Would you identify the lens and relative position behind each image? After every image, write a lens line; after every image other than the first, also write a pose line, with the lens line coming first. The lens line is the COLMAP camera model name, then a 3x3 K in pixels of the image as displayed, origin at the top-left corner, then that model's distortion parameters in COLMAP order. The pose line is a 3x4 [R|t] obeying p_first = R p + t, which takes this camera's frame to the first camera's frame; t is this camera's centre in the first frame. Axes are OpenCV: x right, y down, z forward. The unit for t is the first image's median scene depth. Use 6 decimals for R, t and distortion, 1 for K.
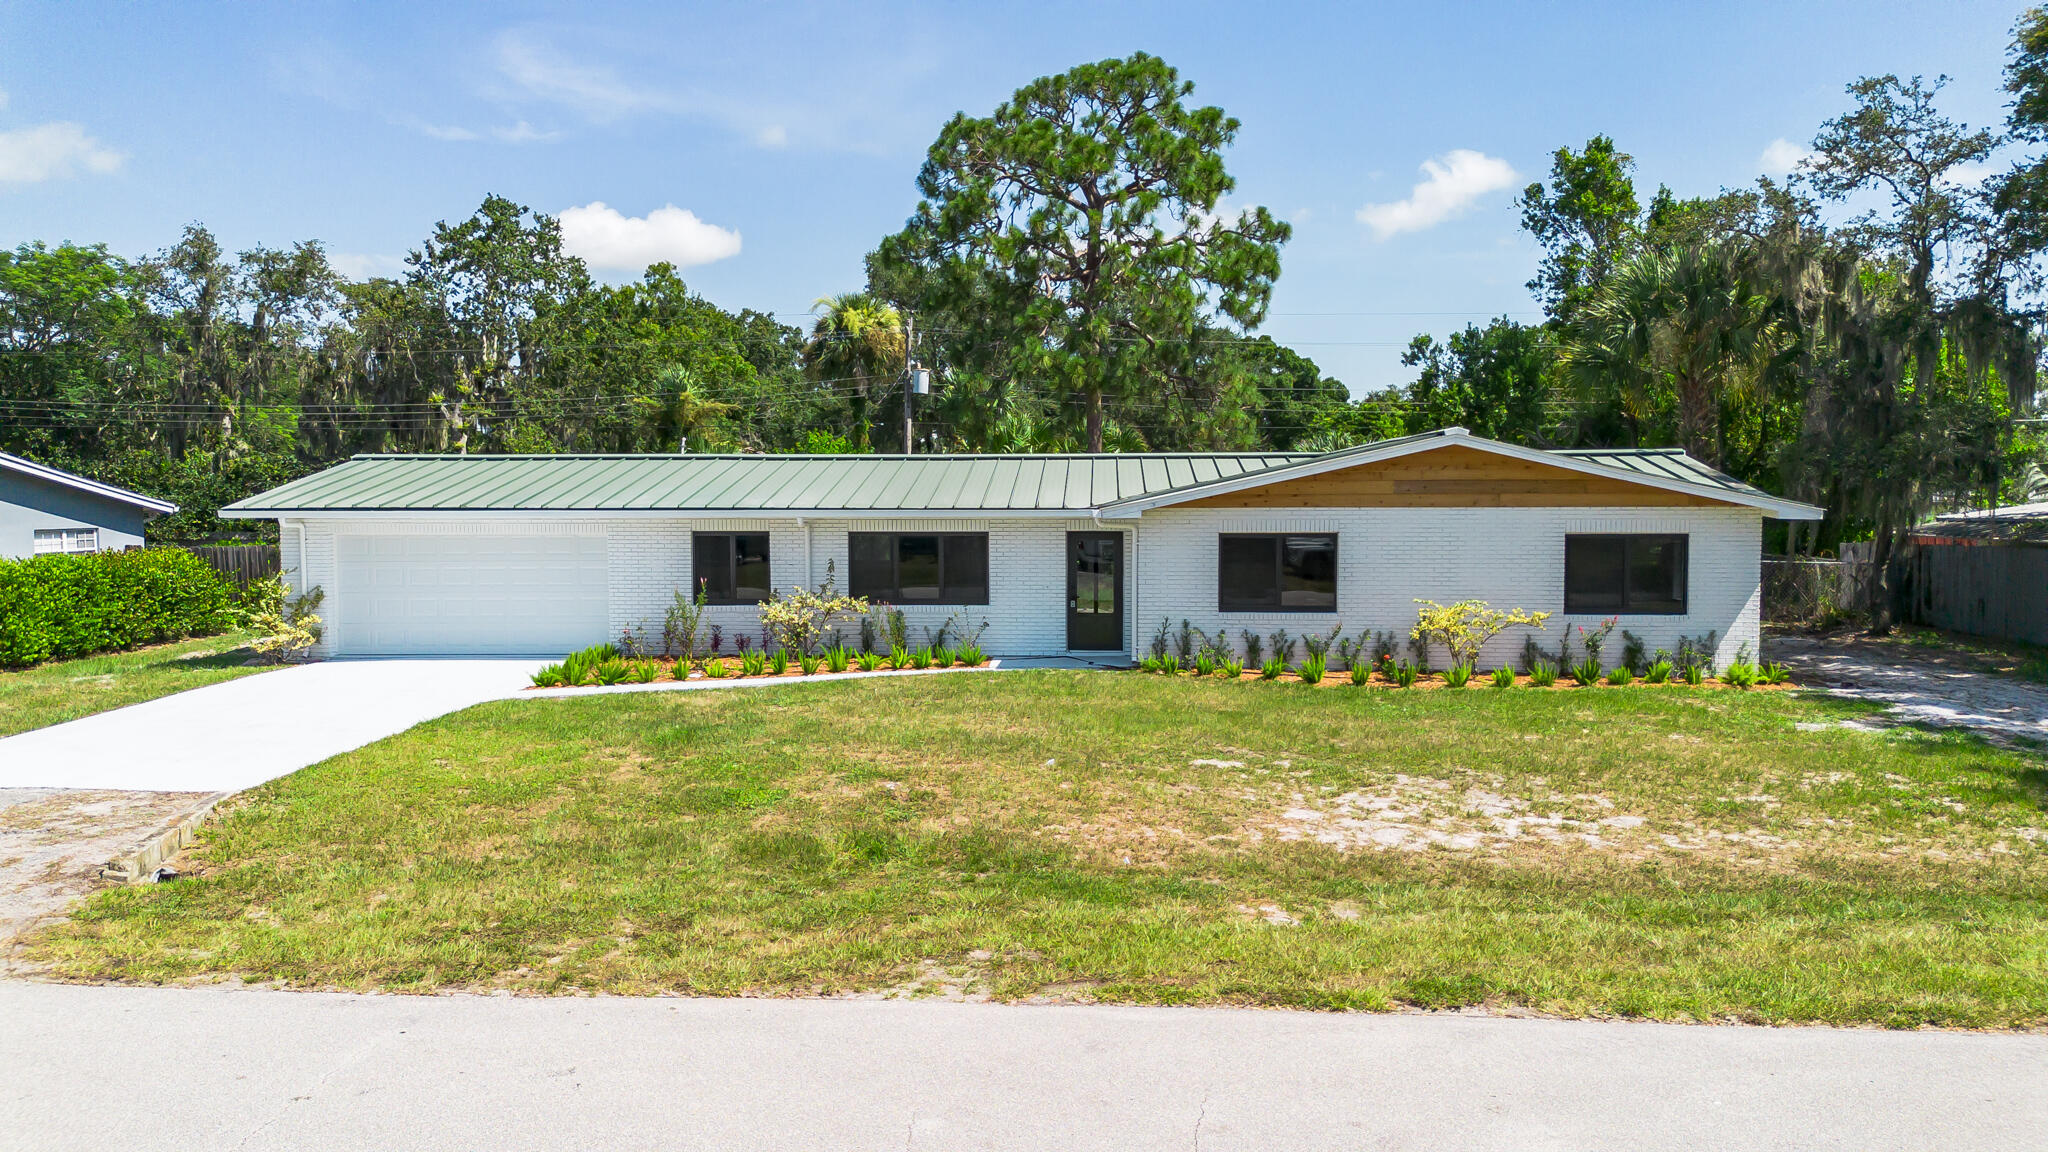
lens RADIAL K [[1460.4, 0, 1026.9], [0, 1460.4, 576.6], [0, 0, 1]] dist [0.055081, -0.021342]
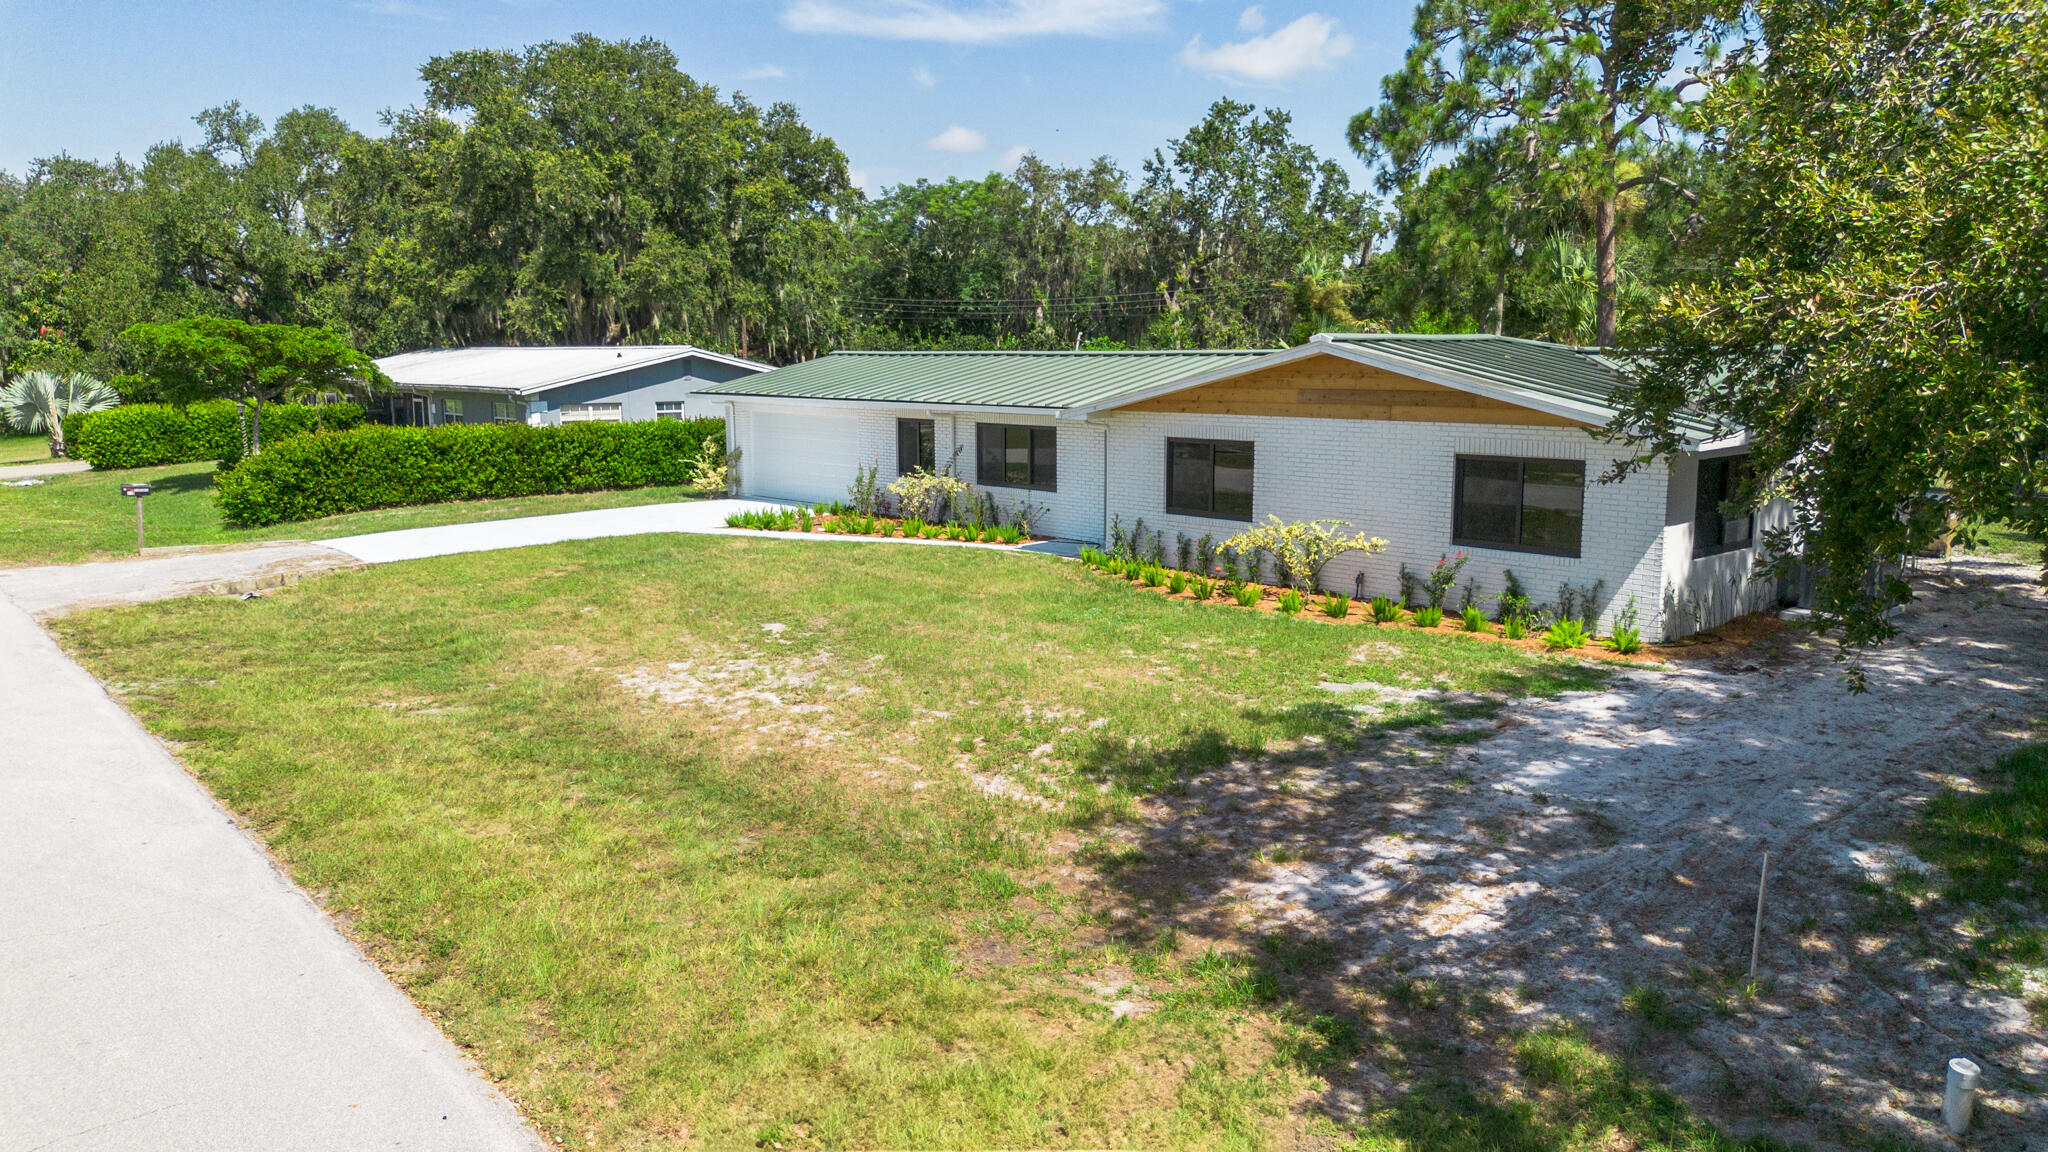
lens RADIAL K [[1460.4, 0, 1015.8], [0, 1460.4, 576.1], [0, 0, 1]] dist [0.055081, -0.021342]
pose [[0.725317, 0.106381, -0.680145, 0.762952], [-0.042644, 0.993034, 0.109843, -0.040667], [0.687093, -0.050667, 0.724801, 0.179732]]
